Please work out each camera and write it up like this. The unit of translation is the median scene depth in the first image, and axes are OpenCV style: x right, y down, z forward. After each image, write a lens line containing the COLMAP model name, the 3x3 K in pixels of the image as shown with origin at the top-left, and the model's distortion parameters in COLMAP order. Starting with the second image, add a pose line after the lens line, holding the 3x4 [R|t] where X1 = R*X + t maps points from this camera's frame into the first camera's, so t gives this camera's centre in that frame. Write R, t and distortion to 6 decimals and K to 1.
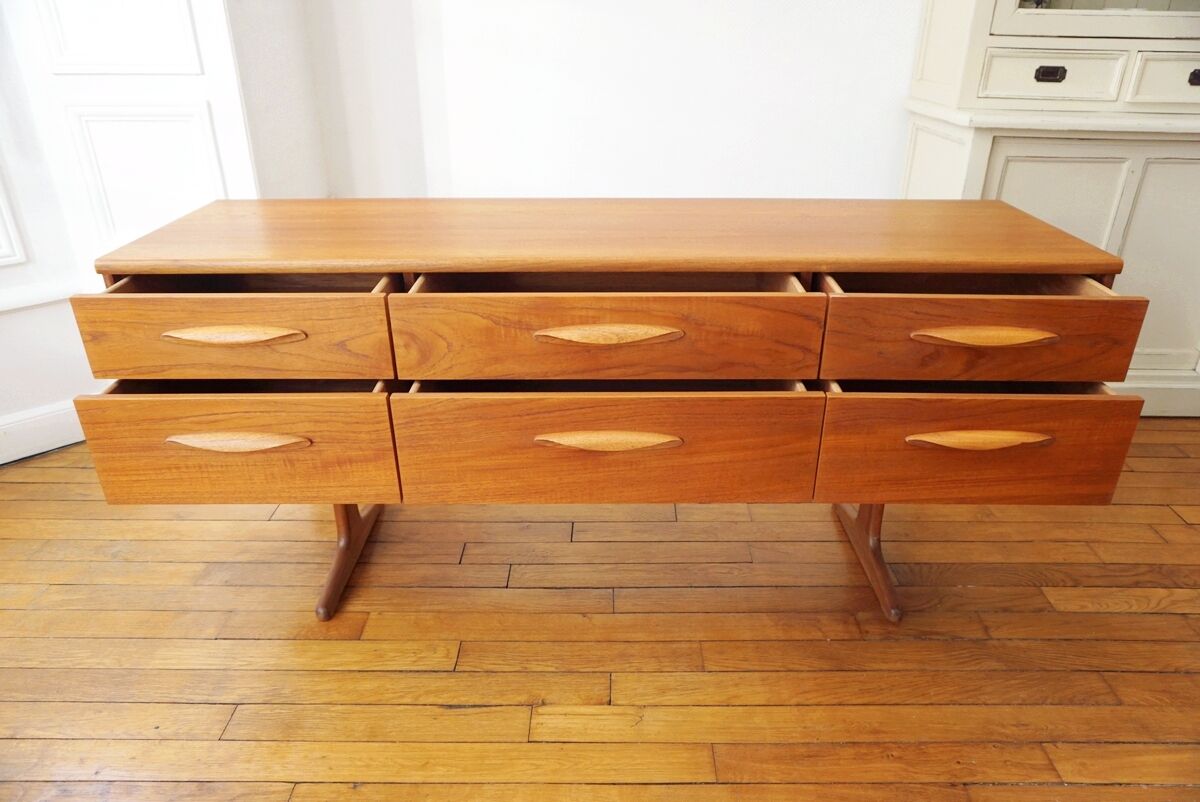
lens RADIAL K [[820.2, 0, 606.8], [0, 820.2, 398.4], [0, 0, 1]] dist [-0.062055, 0.046299]
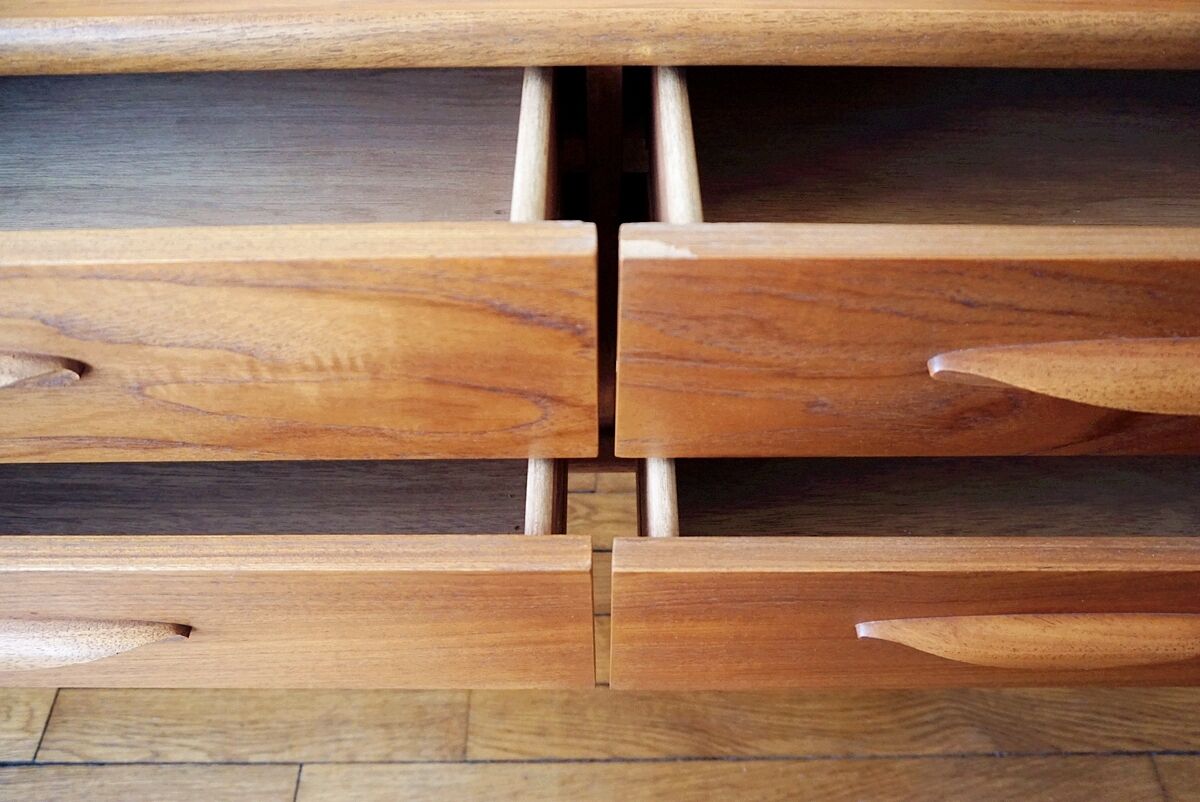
lens RADIAL K [[820.2, 0, 607.4], [0, 820.2, 405.9], [0, 0, 1]] dist [-0.062055, 0.046299]
pose [[0.999966, -0.006469, 0.005174, 0.203553], [0.003072, 0.869669, 0.493625, -0.152895], [-0.007693, -0.493592, 0.869659, 0.581184]]
